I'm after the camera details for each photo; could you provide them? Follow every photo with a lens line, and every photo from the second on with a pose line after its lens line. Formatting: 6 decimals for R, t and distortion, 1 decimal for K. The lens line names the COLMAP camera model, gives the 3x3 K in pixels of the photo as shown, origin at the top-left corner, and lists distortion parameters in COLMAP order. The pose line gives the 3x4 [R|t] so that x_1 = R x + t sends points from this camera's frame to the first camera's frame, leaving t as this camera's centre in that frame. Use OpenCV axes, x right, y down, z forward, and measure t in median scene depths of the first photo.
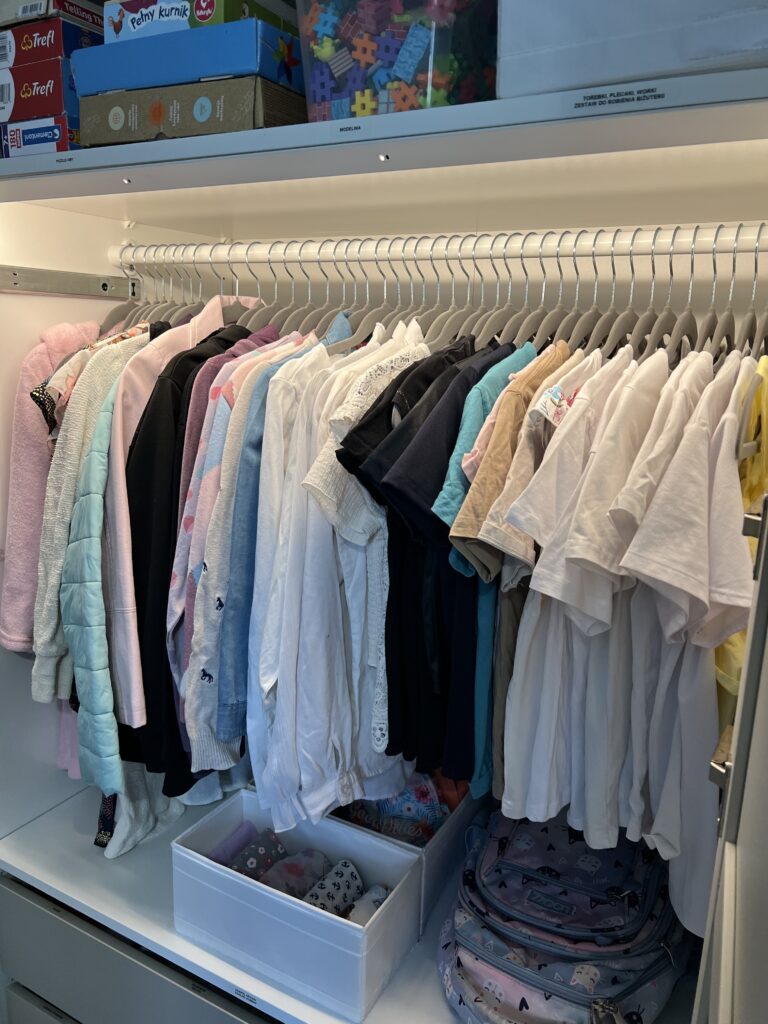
lens RADIAL K [[785.5, 0, 381.6], [0, 785.5, 513.3], [0, 0, 1]] dist [0.047682, -0.054146]
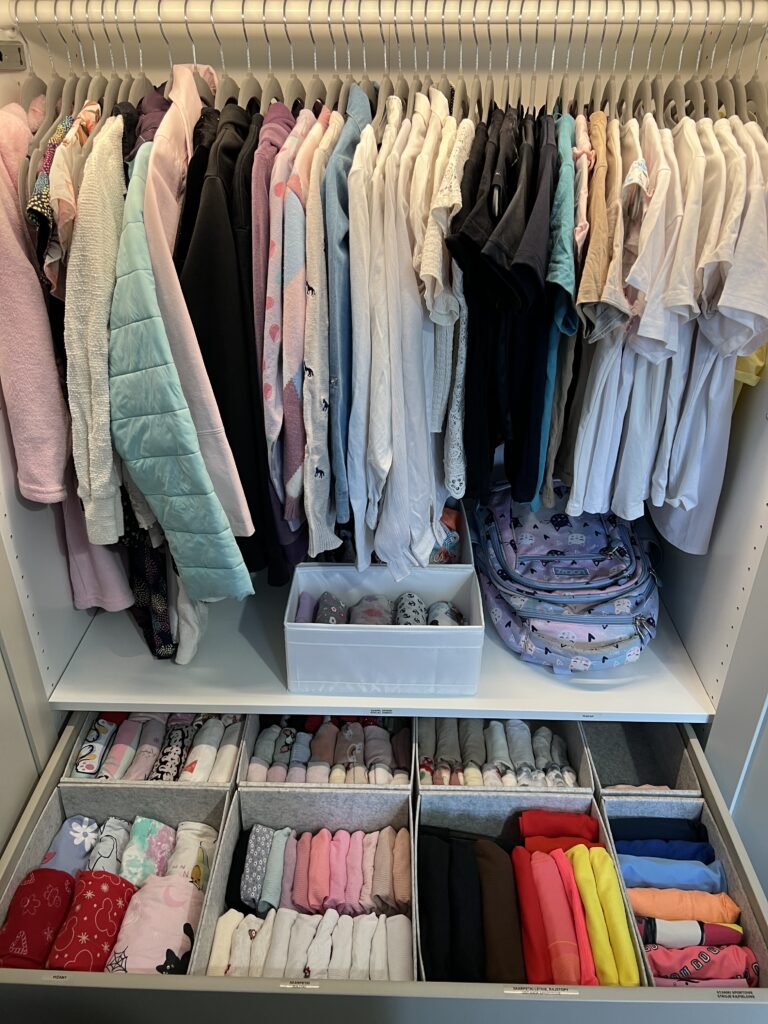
lens RADIAL K [[785.5, 0, 378.1], [0, 785.5, 512.4], [0, 0, 1]] dist [0.047682, -0.054146]
pose [[0.880912, -0.259138, 0.396032, -0.676683], [0.129043, 0.936588, 0.325808, -0.095114], [-0.455348, -0.235903, 0.858491, 0.026742]]
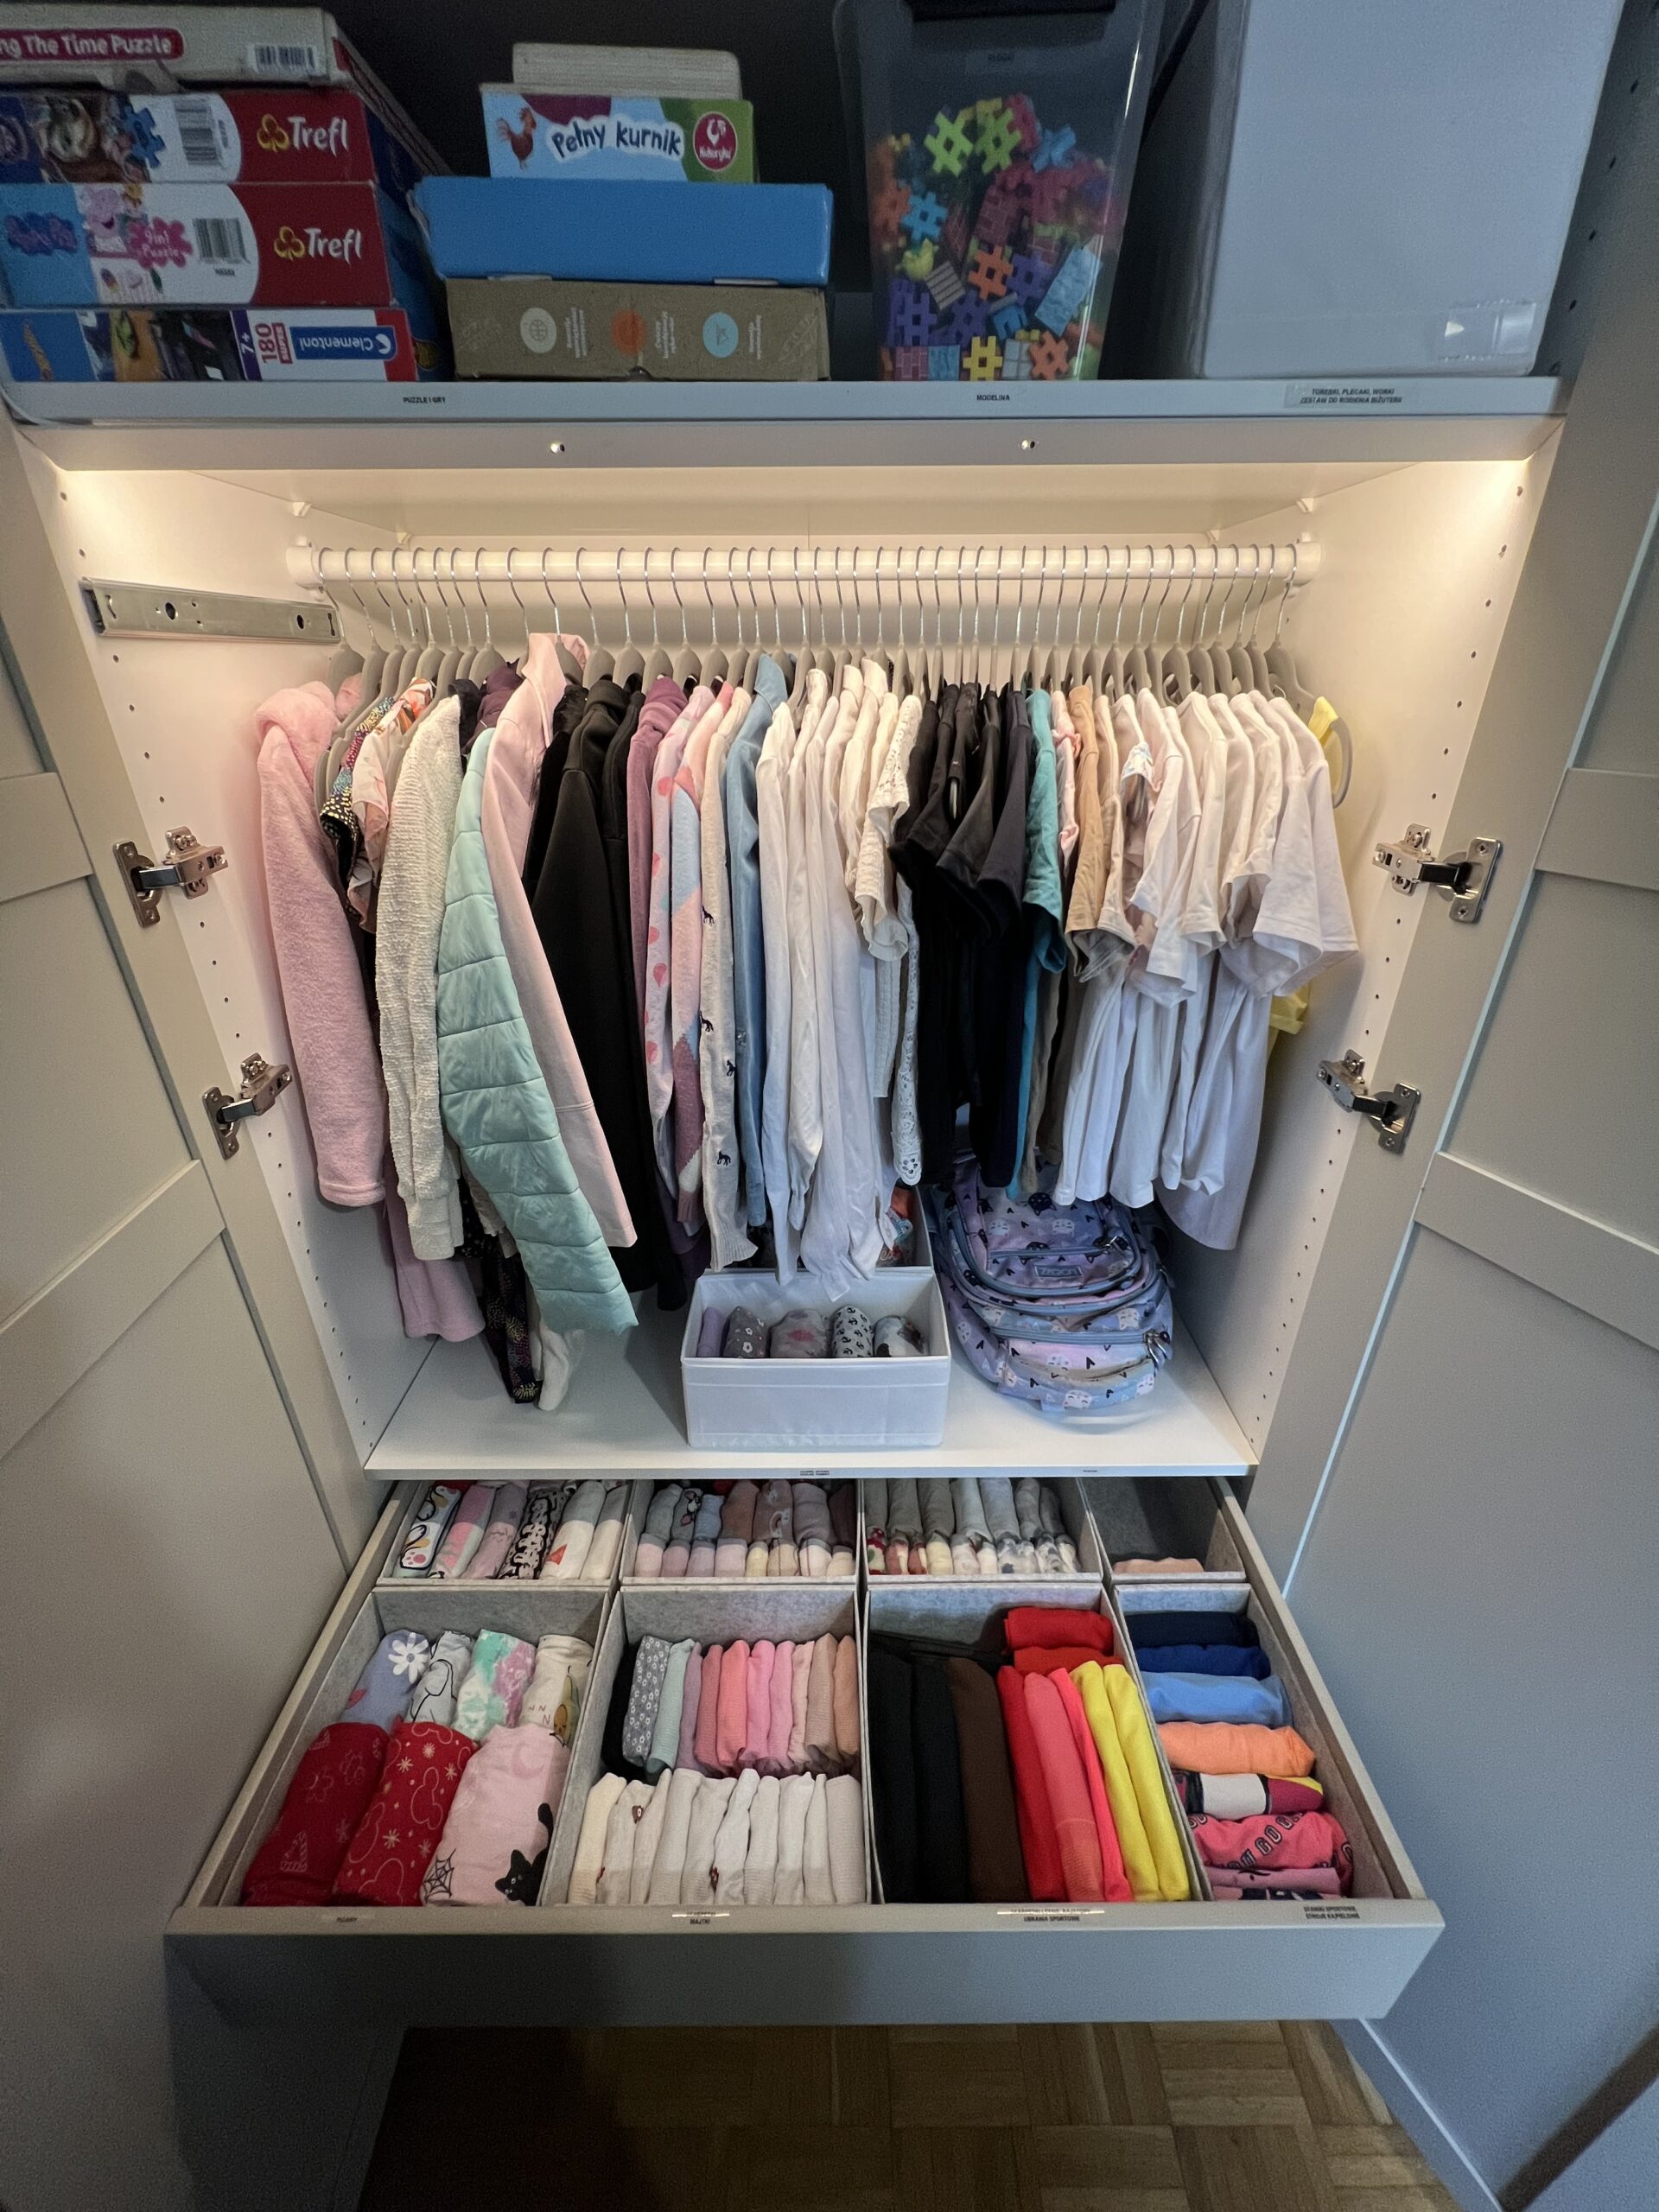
lens RADIAL K [[897.3, 0, 830.5], [0, 897.3, 1101.3], [0, 0, 1]] dist [0.000647, 0.000961]
pose [[0.867203, -0.248072, 0.431762, -0.578985], [0.139450, 0.953365, 0.267675, -0.088227], [-0.478029, -0.171919, 0.861355, 0.199604]]
